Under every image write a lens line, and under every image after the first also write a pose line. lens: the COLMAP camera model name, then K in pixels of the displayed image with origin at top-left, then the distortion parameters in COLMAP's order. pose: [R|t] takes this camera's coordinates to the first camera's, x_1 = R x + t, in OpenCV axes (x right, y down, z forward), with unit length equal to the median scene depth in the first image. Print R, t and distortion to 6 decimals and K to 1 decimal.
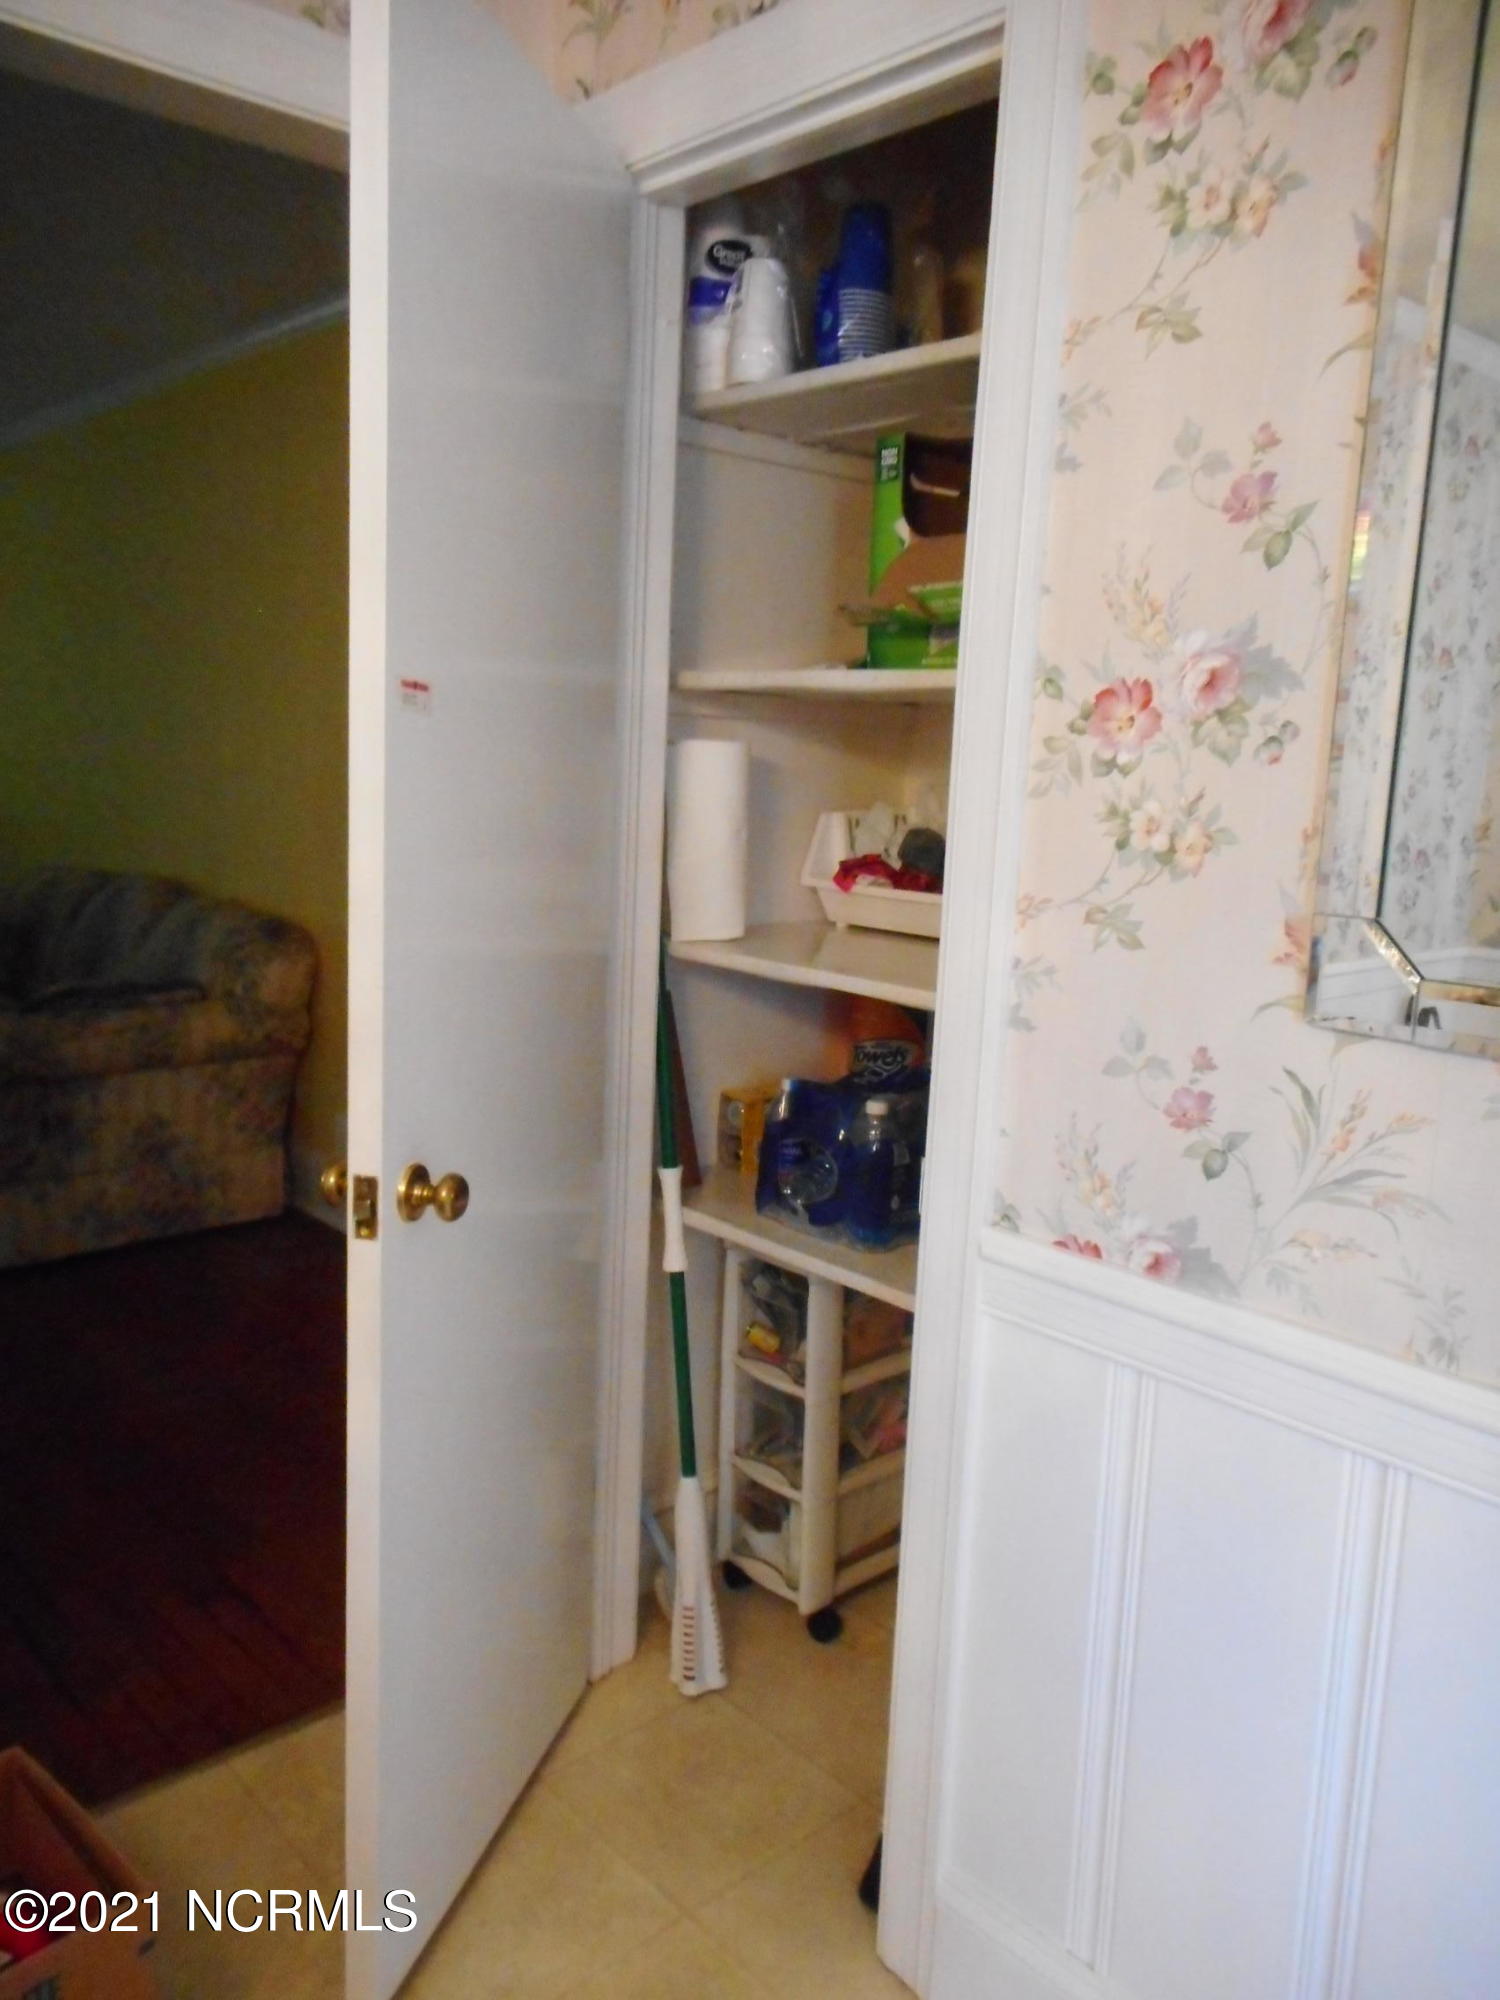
lens RADIAL K [[1513.4, 0, 746.9], [0, 1513.4, 999.5], [0, 0, 1]] dist [-0.003738, -0.003840]
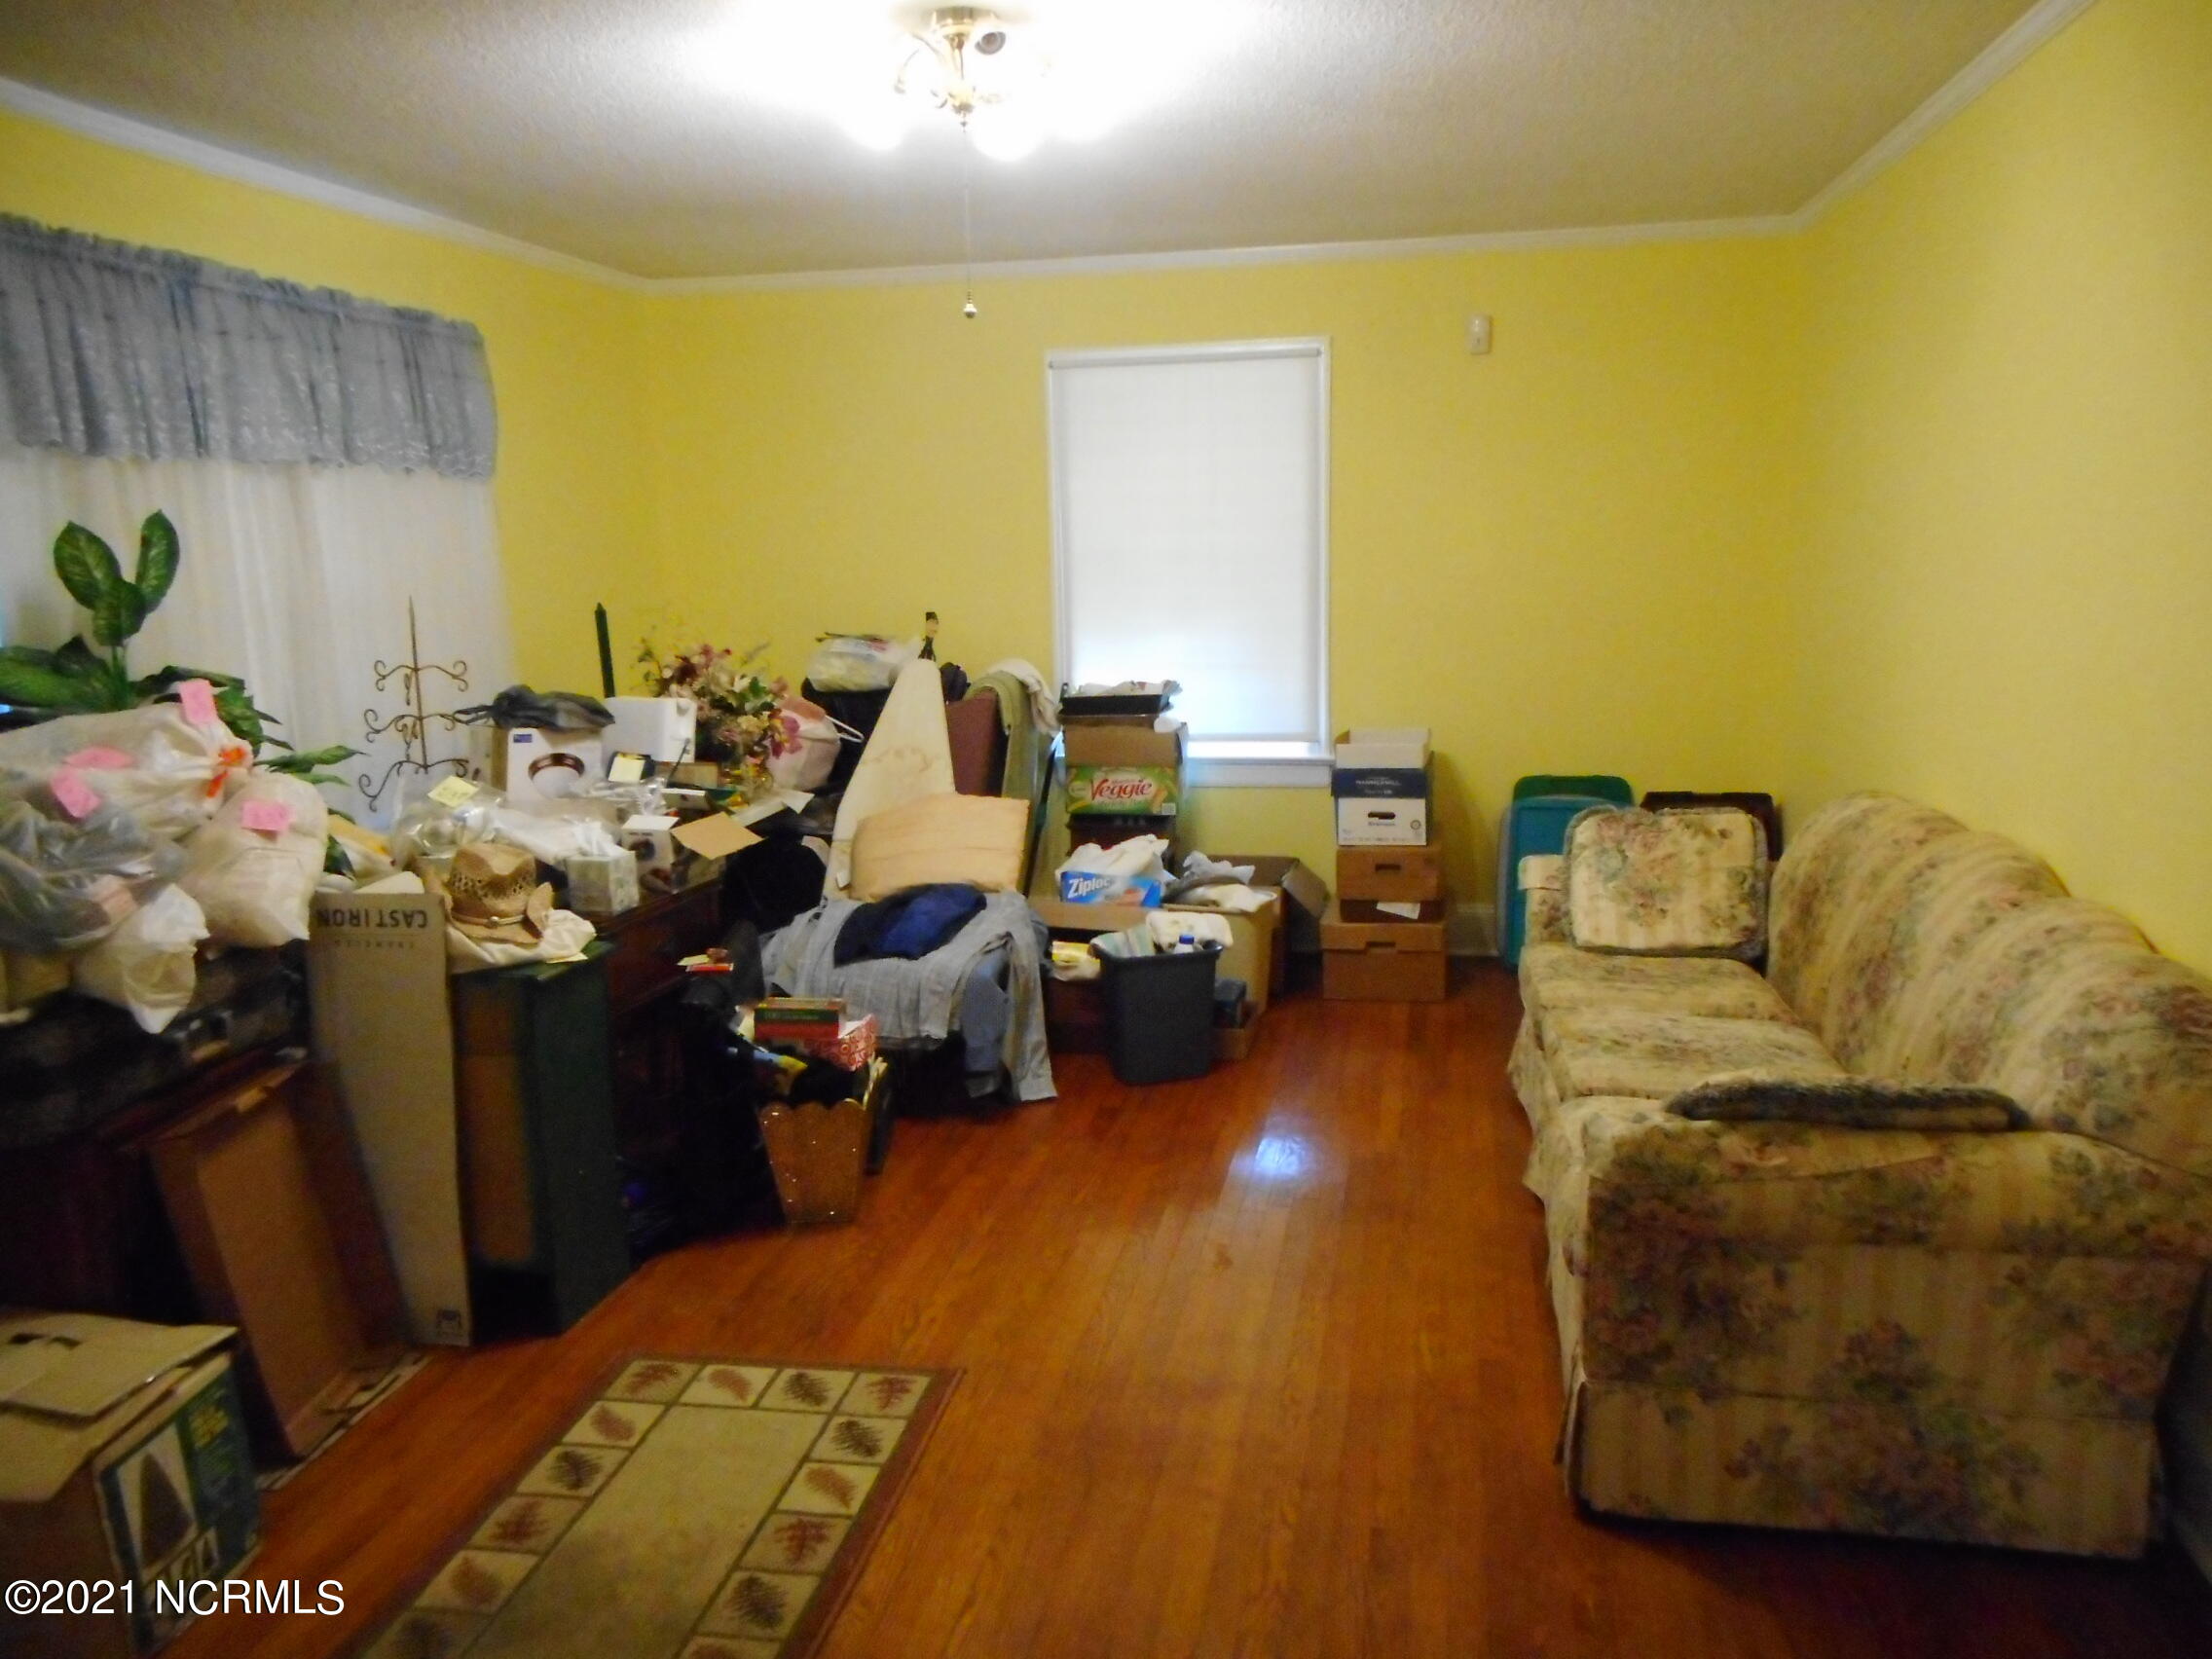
lens RADIAL K [[1673.9, 0, 1105.7], [0, 1673.9, 830.1], [0, 0, 1]] dist [-0.003738, -0.003840]
pose [[0.574747, 0.092974, -0.813032, -0.077922], [-0.080274, 0.995139, 0.057051, -0.112080], [0.814384, 0.032475, 0.579416, 0.406487]]
